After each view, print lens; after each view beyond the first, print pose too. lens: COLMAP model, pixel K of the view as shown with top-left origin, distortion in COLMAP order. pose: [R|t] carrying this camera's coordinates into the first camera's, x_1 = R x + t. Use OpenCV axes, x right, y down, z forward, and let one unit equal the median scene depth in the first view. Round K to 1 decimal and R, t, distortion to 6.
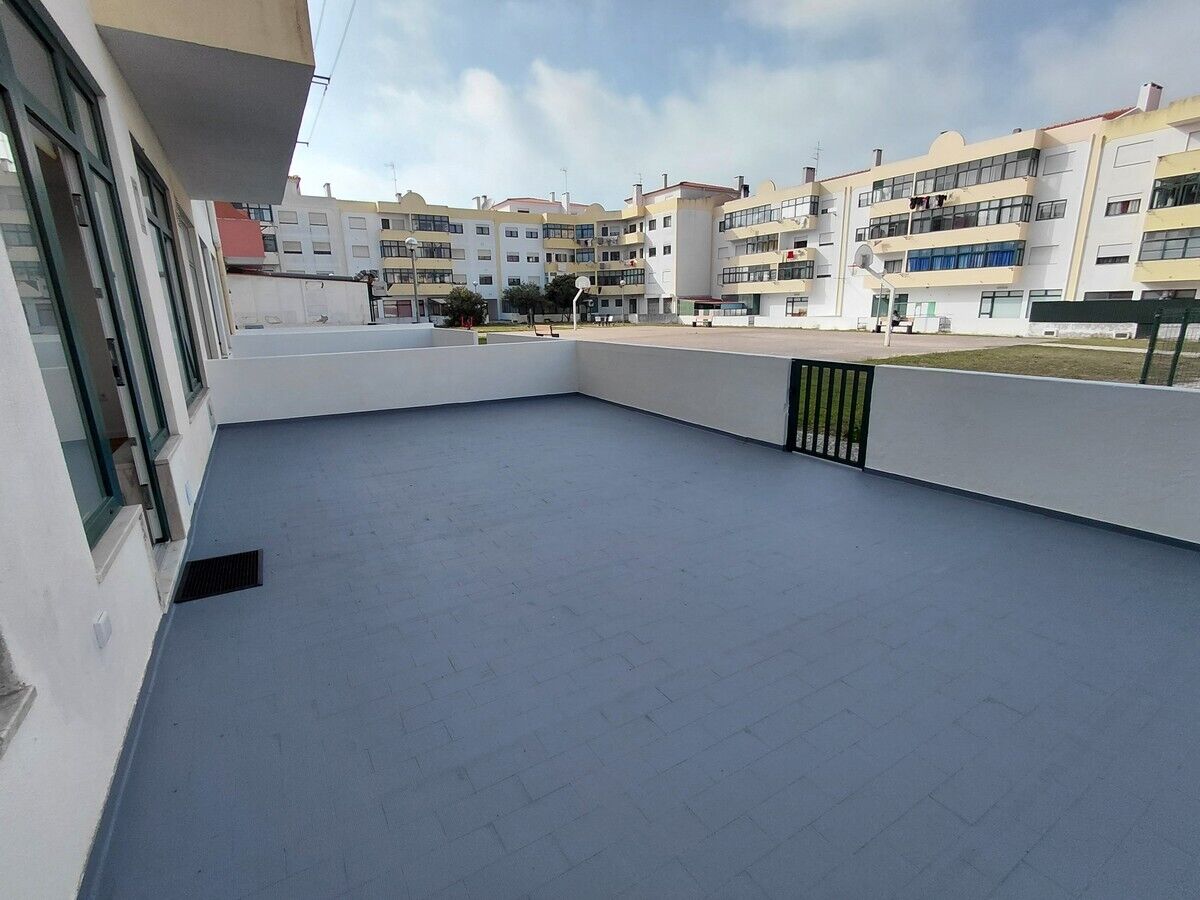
lens RADIAL K [[549.3, 0, 604.1], [0, 549.3, 448.7], [0, 0, 1]] dist [-0.003316, 0.000654]
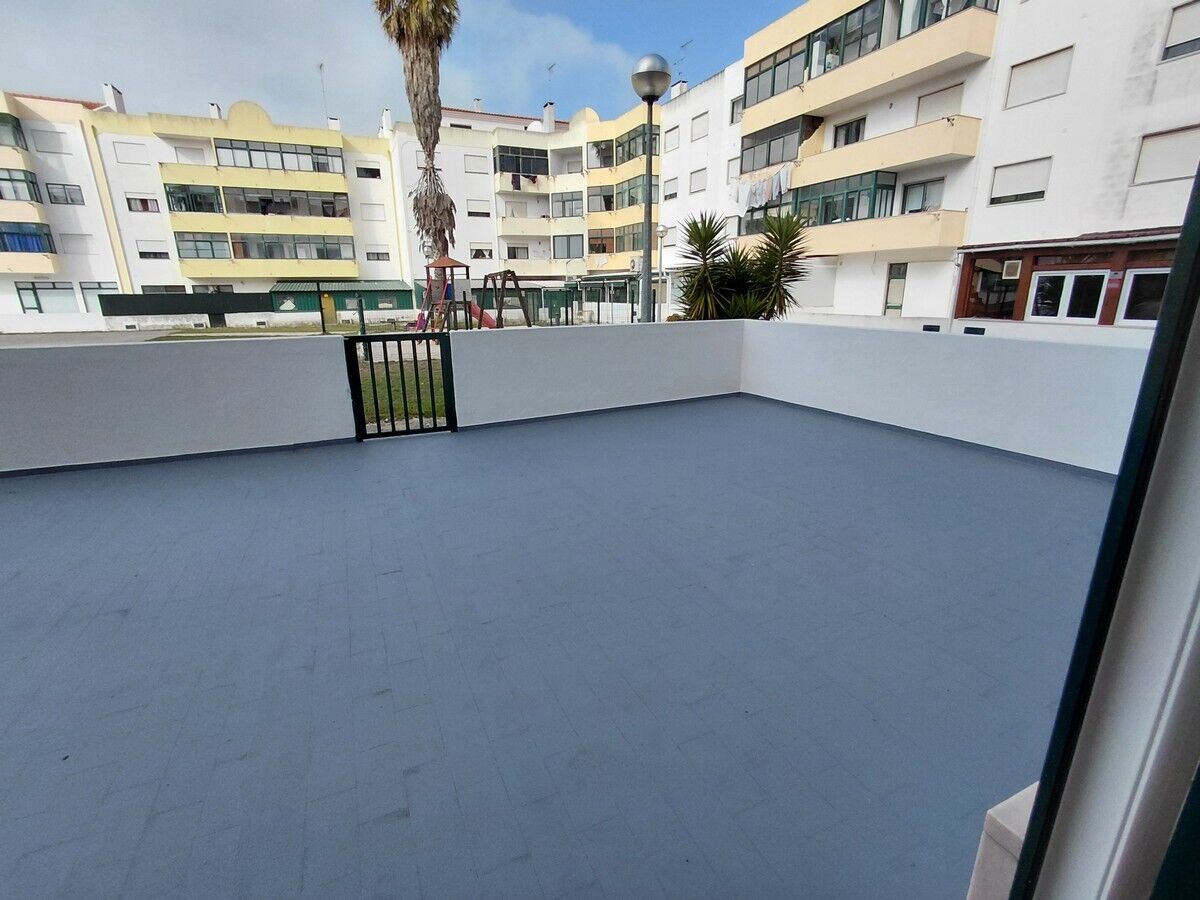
lens RADIAL K [[549.3, 0, 604.1], [0, 549.3, 448.7], [0, 0, 1]] dist [-0.003316, 0.000654]
pose [[0.086835, -0.257289, 0.962425, -0.102375], [0.252419, 0.940231, 0.228582, -0.018462], [-0.963714, 0.223085, 0.146589, 0.099199]]
